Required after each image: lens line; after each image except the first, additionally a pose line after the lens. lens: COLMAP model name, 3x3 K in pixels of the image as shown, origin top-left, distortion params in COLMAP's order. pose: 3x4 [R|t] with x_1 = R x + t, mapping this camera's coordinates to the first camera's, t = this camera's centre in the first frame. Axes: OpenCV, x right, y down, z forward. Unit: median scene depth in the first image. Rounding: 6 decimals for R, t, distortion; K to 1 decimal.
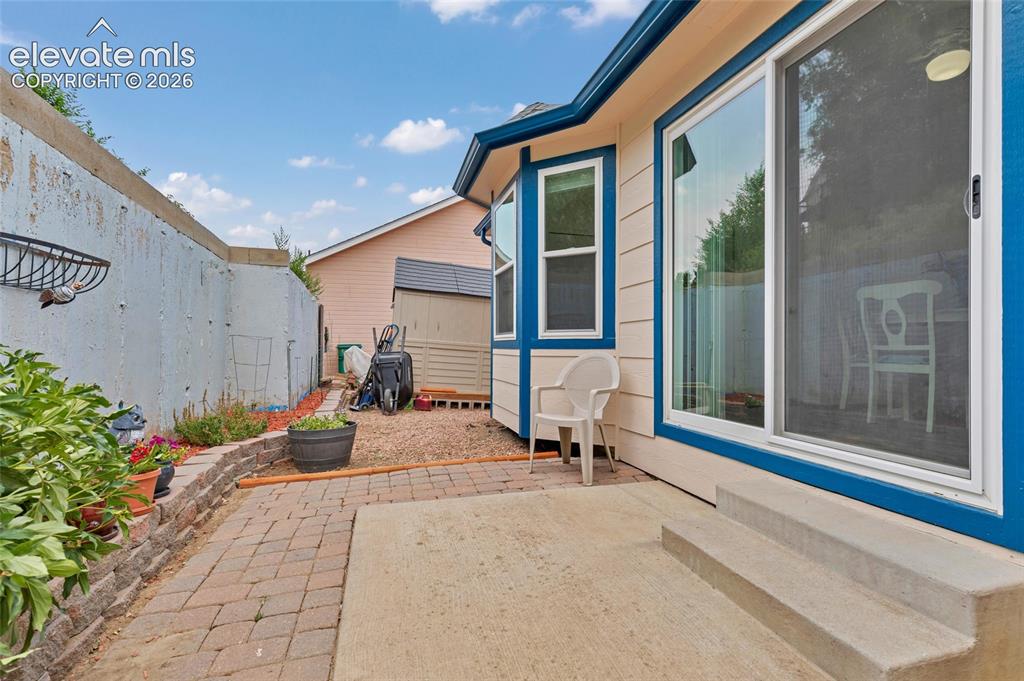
lens RADIAL K [[464.7, 0, 512.4], [0, 464.7, 339.9], [0, 0, 1]] dist [0.011936, 0.000369]
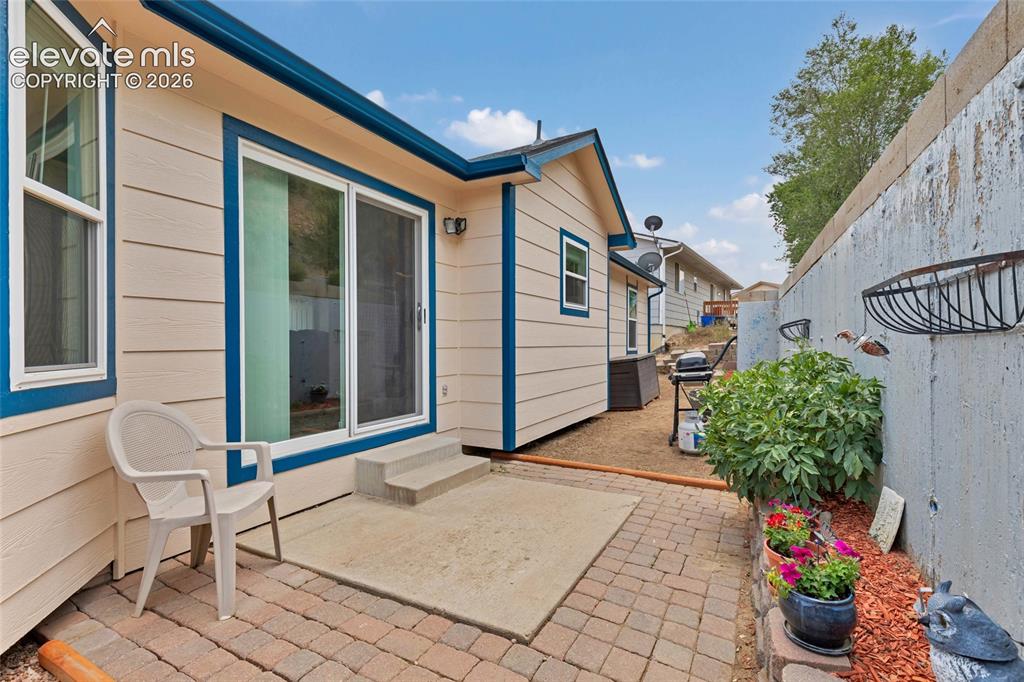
lens RADIAL K [[464.7, 0, 510.3], [0, 464.7, 345.1], [0, 0, 1]] dist [0.011936, 0.000369]
pose [[-0.710043, -0.000093, 0.704158, -0.957639], [-0.006903, 0.999953, -0.006829, -0.076478], [-0.704124, -0.009710, -0.710011, 1.816790]]
